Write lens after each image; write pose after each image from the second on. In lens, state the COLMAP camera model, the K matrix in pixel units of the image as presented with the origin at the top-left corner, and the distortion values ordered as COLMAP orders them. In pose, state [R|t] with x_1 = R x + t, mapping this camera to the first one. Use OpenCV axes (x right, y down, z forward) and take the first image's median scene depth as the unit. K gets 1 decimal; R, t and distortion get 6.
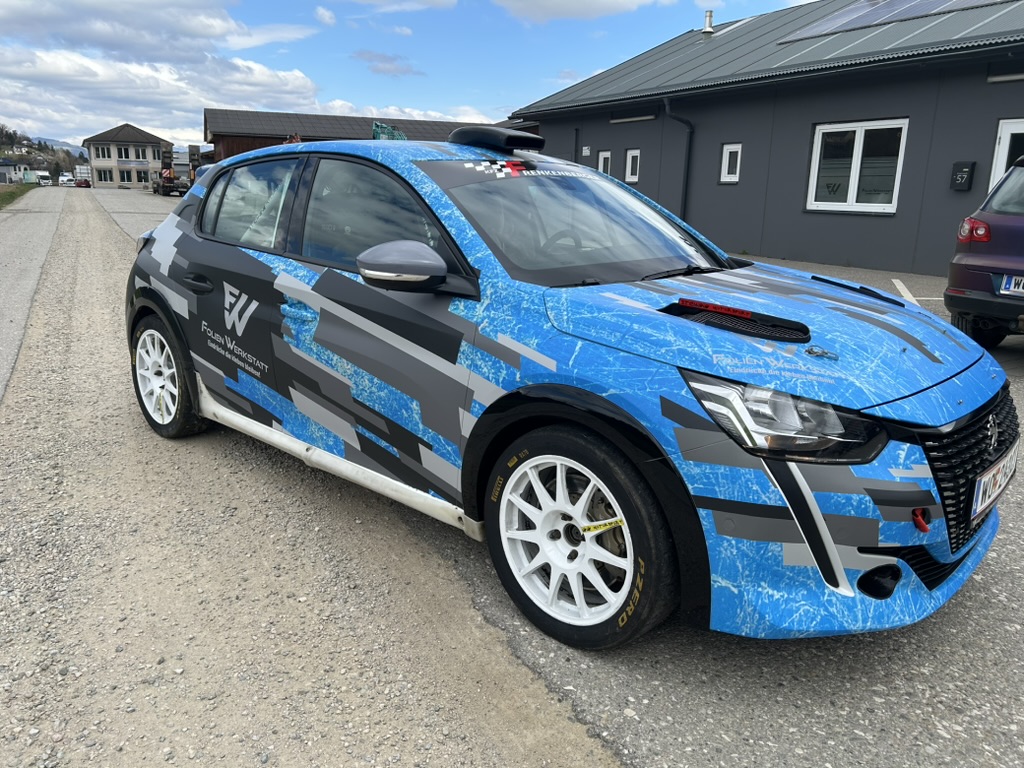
lens RADIAL K [[786.6, 0, 494.3], [0, 786.6, 382.1], [0, 0, 1]] dist [0.091614, -0.100112]
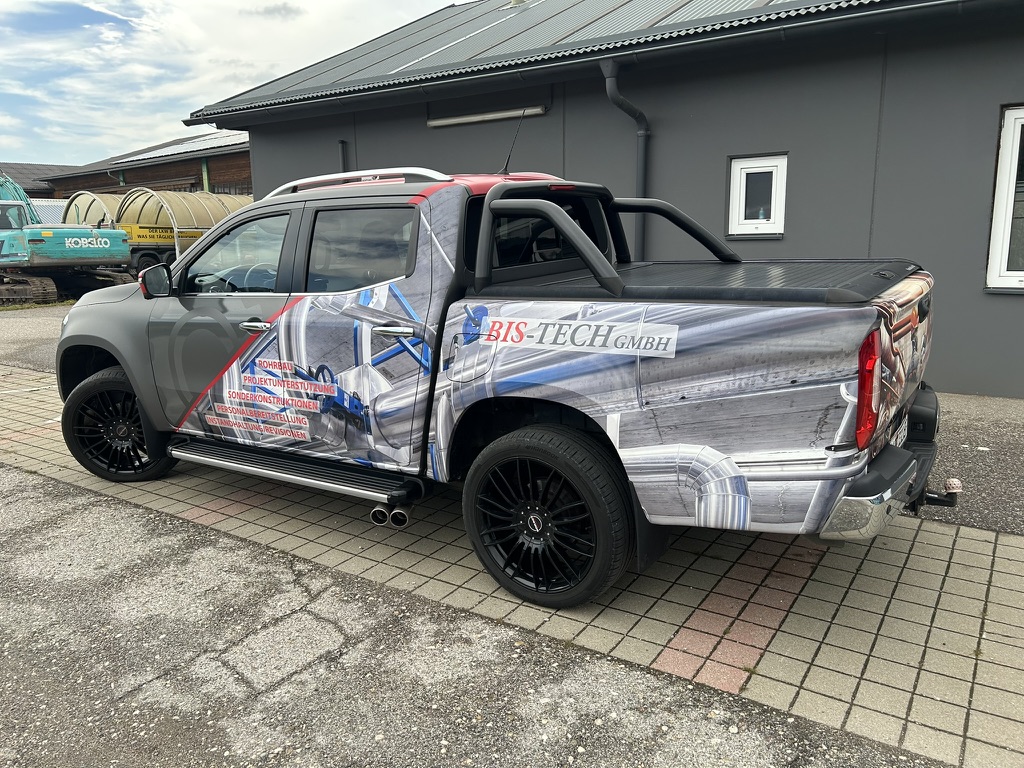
lens RADIAL K [[786.6, 0, 494.3], [0, 786.6, 382.1], [0, 0, 1]] dist [0.091614, -0.100112]
pose [[0.888113, -0.119029, 0.443945, -0.073460], [0.144170, 0.989282, -0.023170, -0.173920], [-0.436429, 0.084581, 0.895754, 0.642284]]
